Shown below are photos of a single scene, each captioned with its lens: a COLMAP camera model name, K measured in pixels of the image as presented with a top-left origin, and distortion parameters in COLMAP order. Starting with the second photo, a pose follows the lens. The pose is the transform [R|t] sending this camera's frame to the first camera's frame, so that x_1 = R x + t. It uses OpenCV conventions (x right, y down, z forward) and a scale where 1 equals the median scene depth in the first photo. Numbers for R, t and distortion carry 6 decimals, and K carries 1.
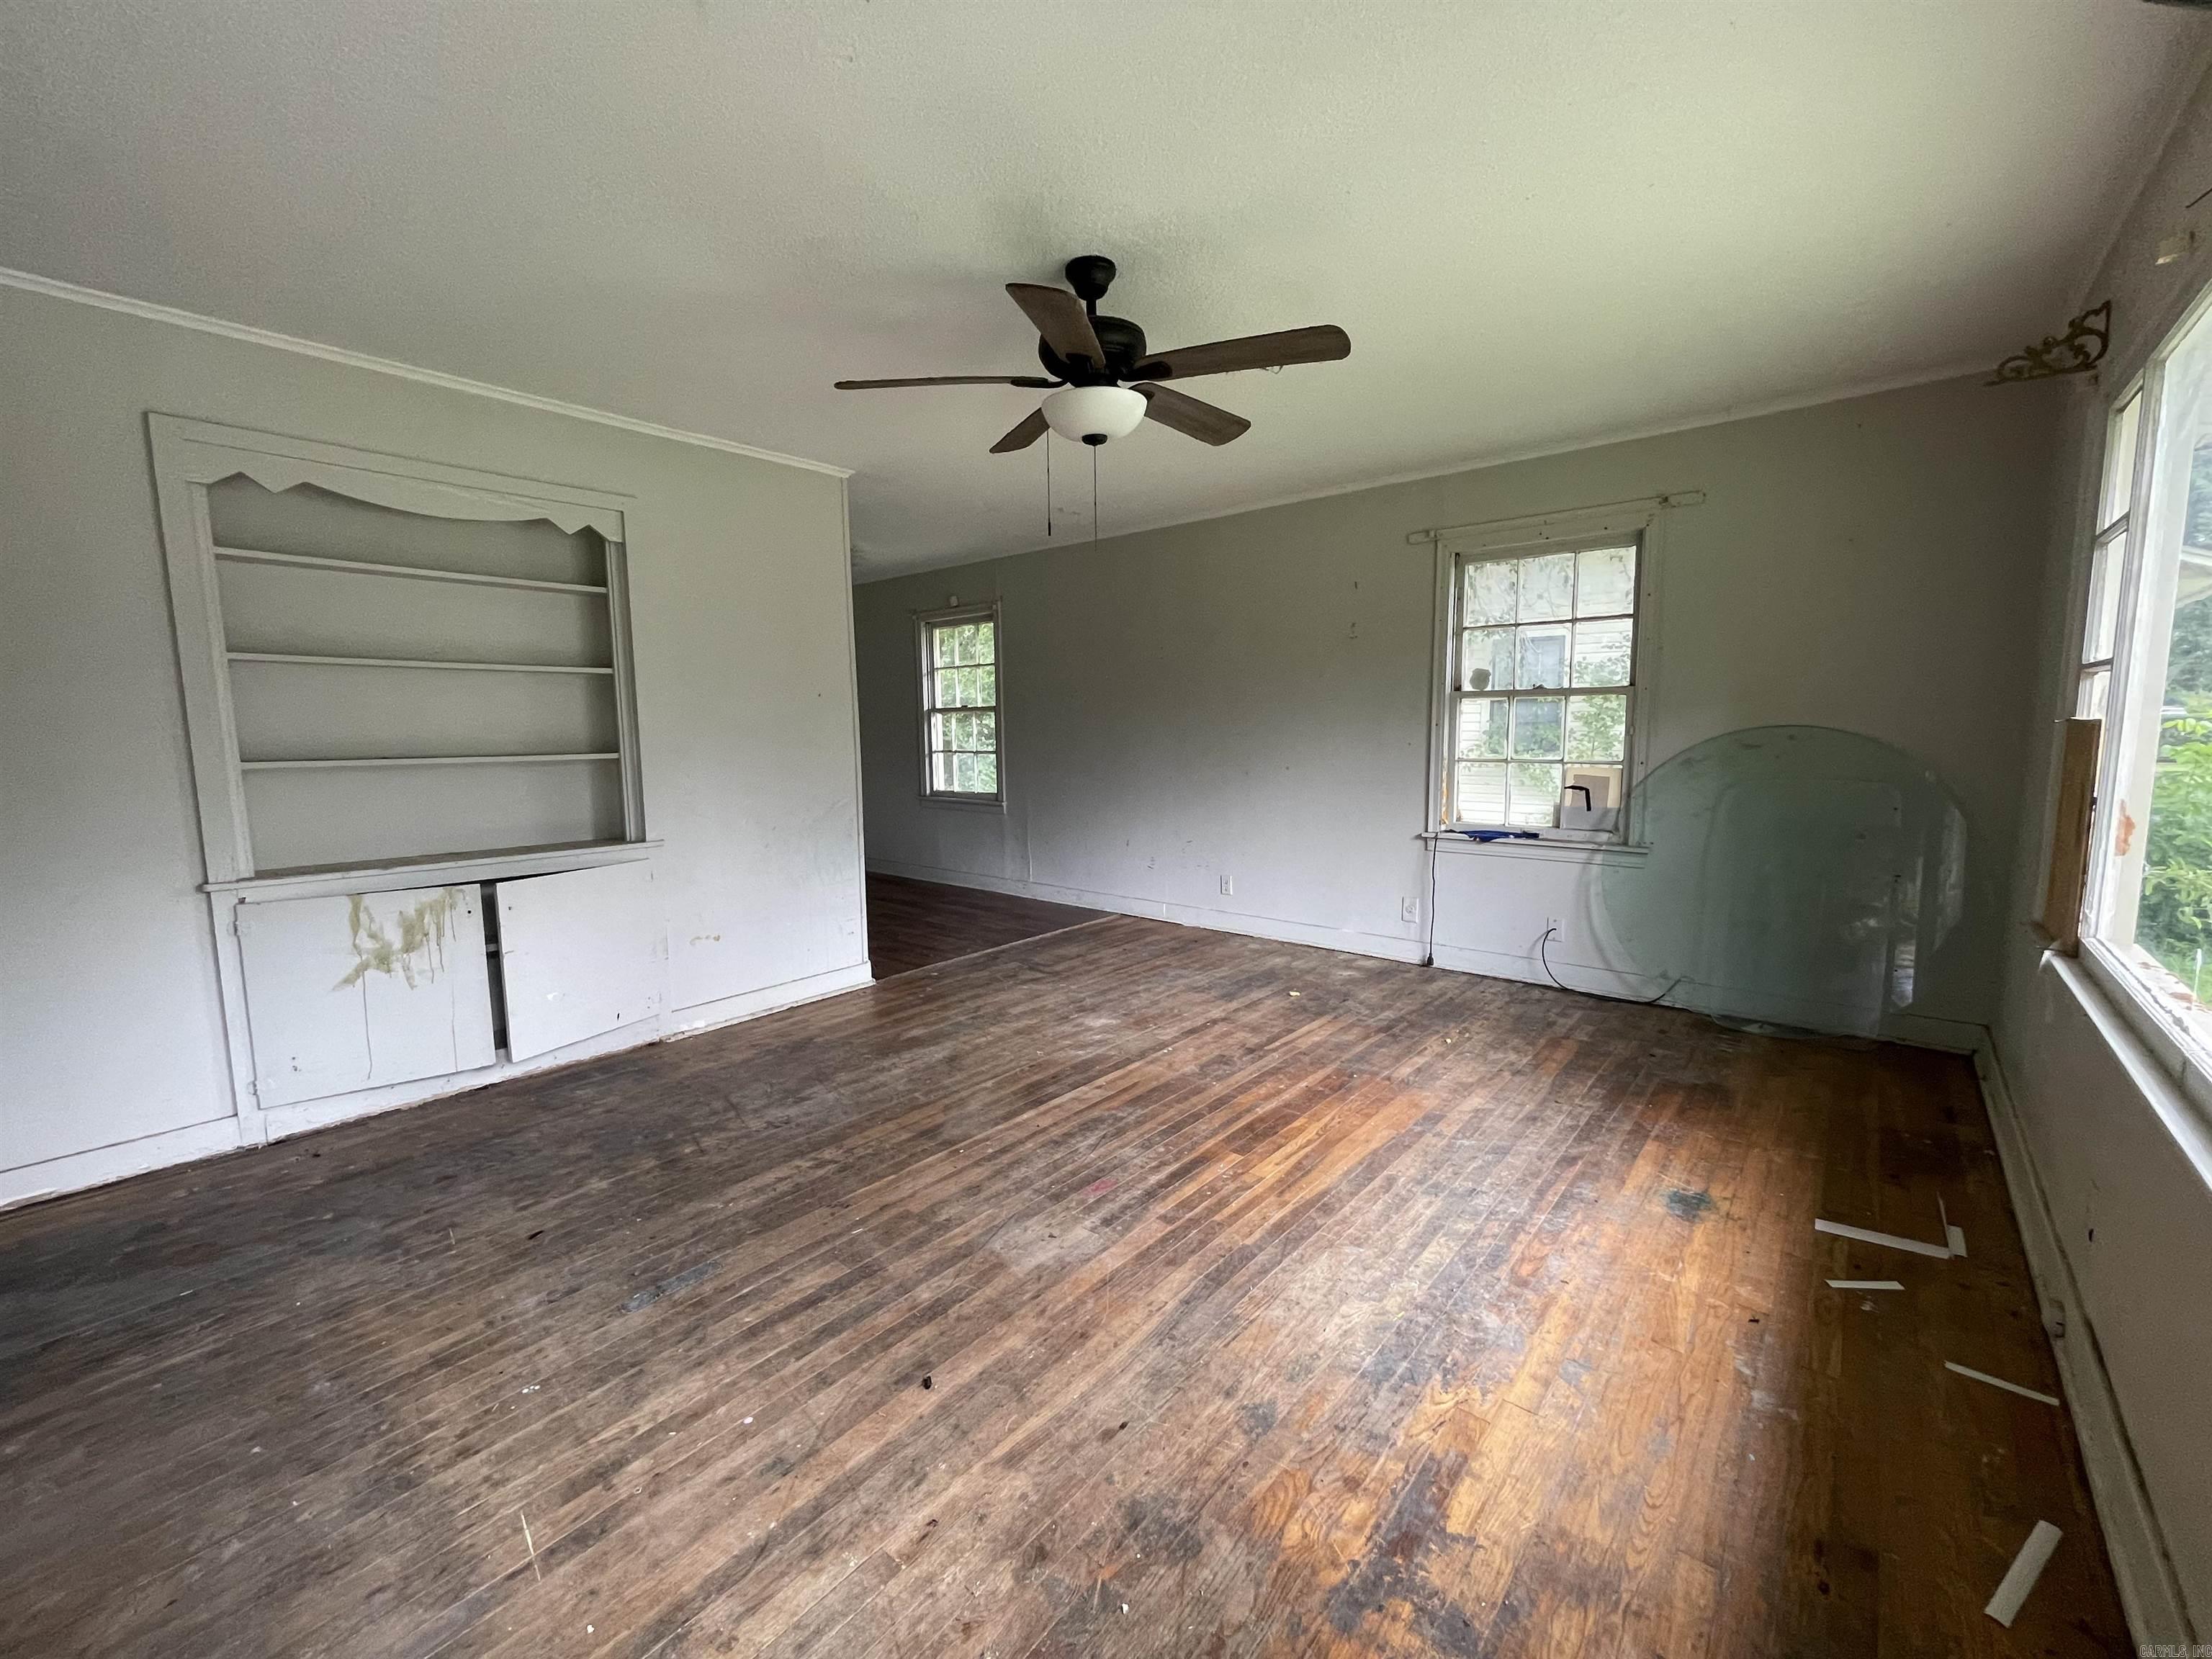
lens RADIAL K [[901.4, 0, 1095.7], [0, 901.4, 834.8], [0, 0, 1]] dist [0.001668, -0.000516]
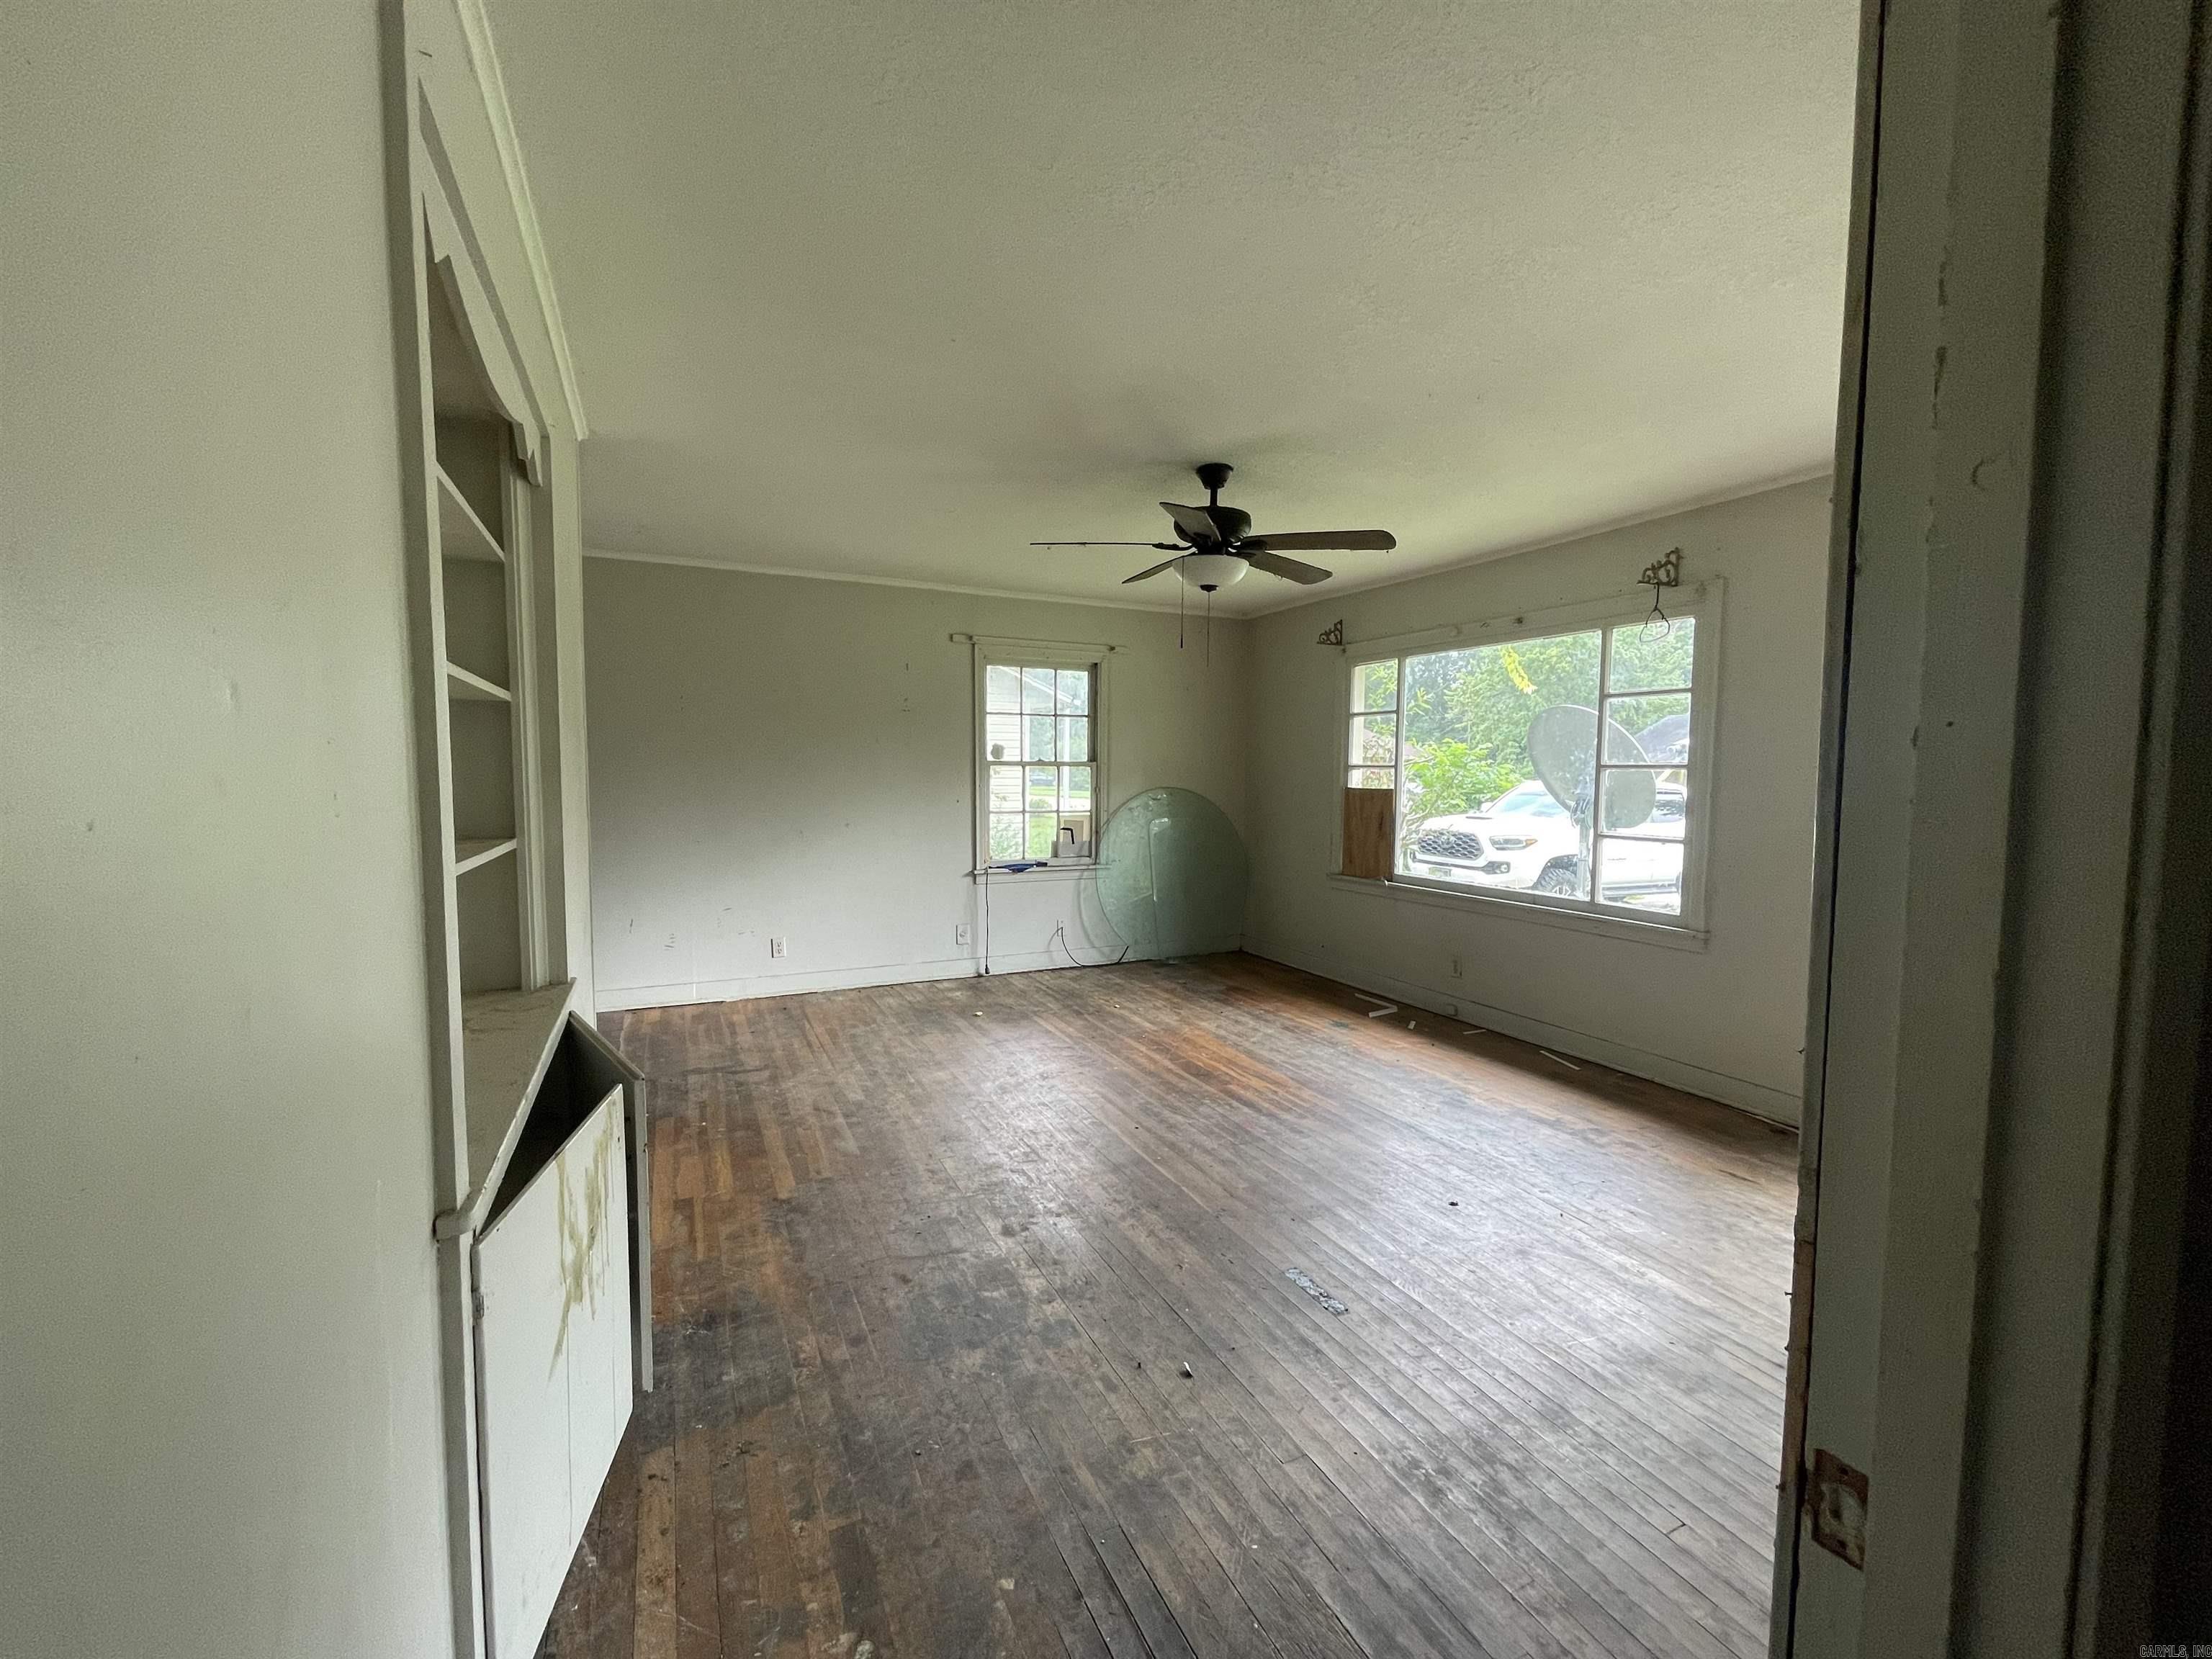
lens RADIAL K [[901.4, 0, 1095.7], [0, 901.4, 834.8], [0, 0, 1]] dist [0.001668, -0.000516]
pose [[0.393831, -0.052150, 0.917702, -0.999044], [0.102594, 0.994645, 0.012495, -0.070276], [-0.913440, 0.089230, 0.397072, 0.471580]]
